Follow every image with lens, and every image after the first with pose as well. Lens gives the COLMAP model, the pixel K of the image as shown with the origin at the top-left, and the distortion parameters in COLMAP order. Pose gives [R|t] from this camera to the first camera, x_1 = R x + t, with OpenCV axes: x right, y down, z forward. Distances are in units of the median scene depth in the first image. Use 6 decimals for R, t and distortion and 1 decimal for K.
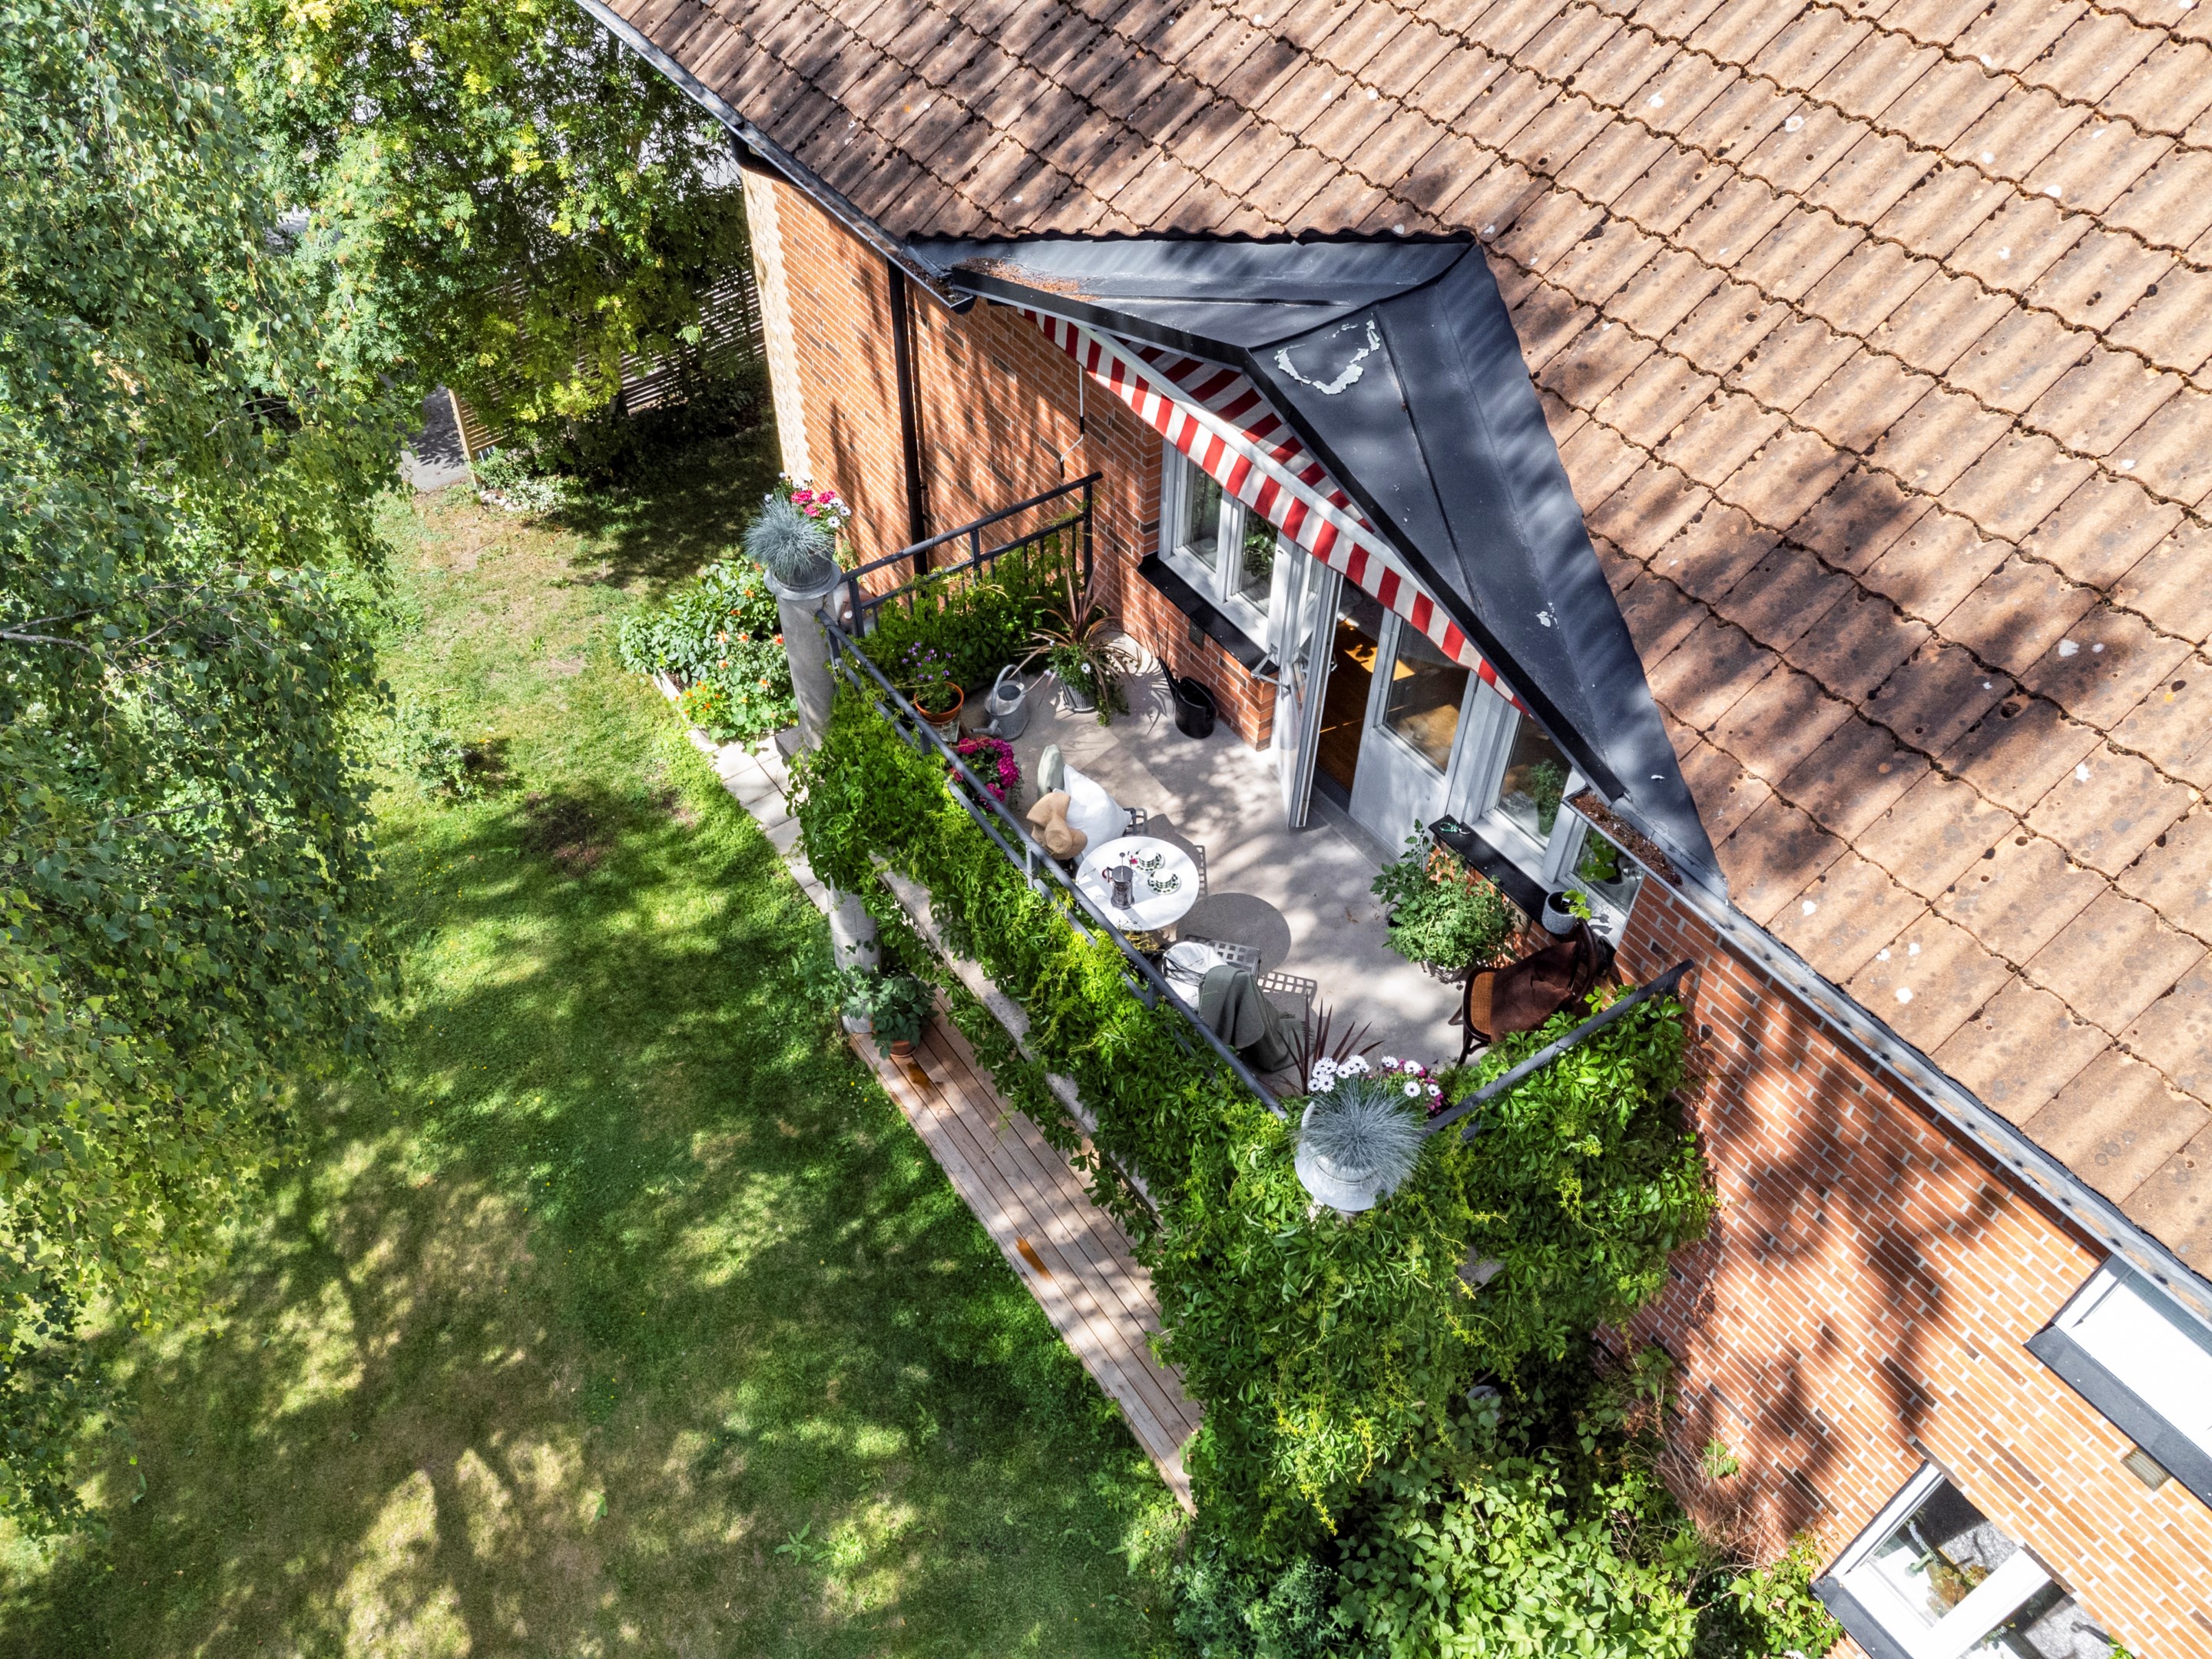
lens RADIAL K [[1643.1, 0, 1109.7], [0, 1643.1, 839.1], [0, 0, 1]] dist [-0.000890, 0.037938]
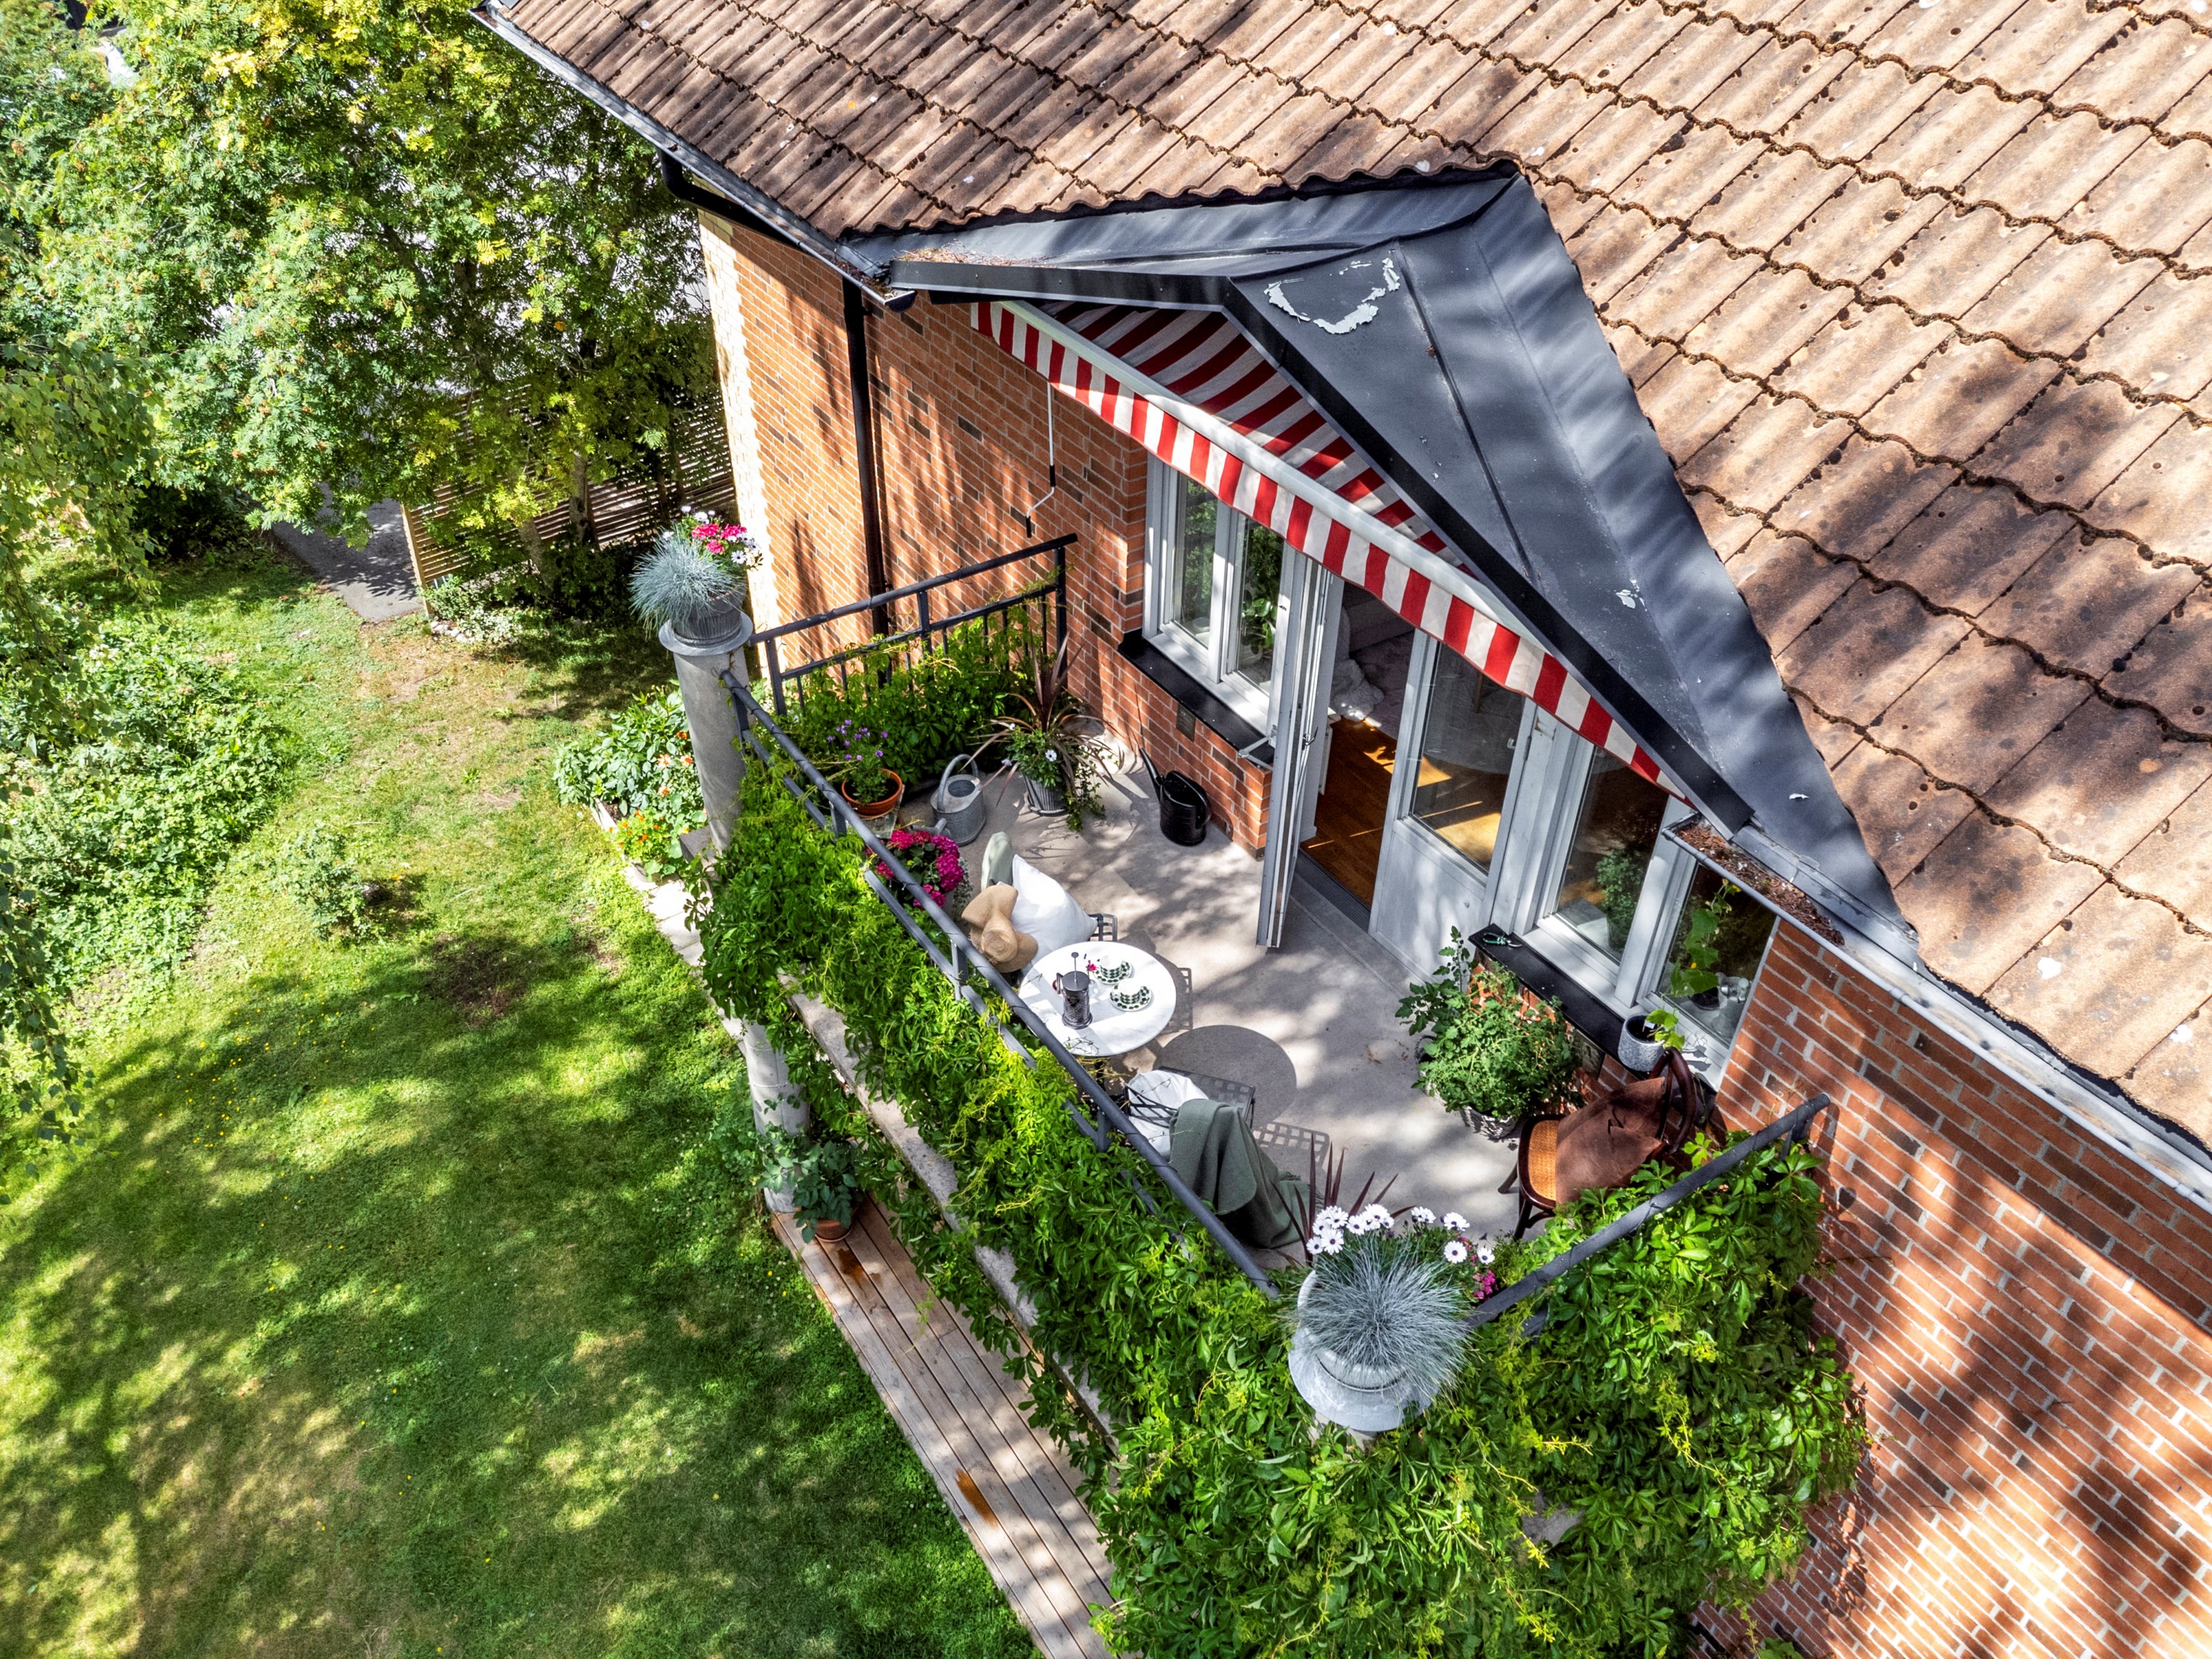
lens RADIAL K [[1643.1, 0, 1109.7], [0, 1643.1, 839.1], [0, 0, 1]] dist [-0.000890, 0.037938]
pose [[0.999724, 0.013616, -0.019153, 0.037337], [-0.016075, 0.990755, -0.134710, 0.058053], [0.017141, 0.134980, 0.990700, 0.215736]]
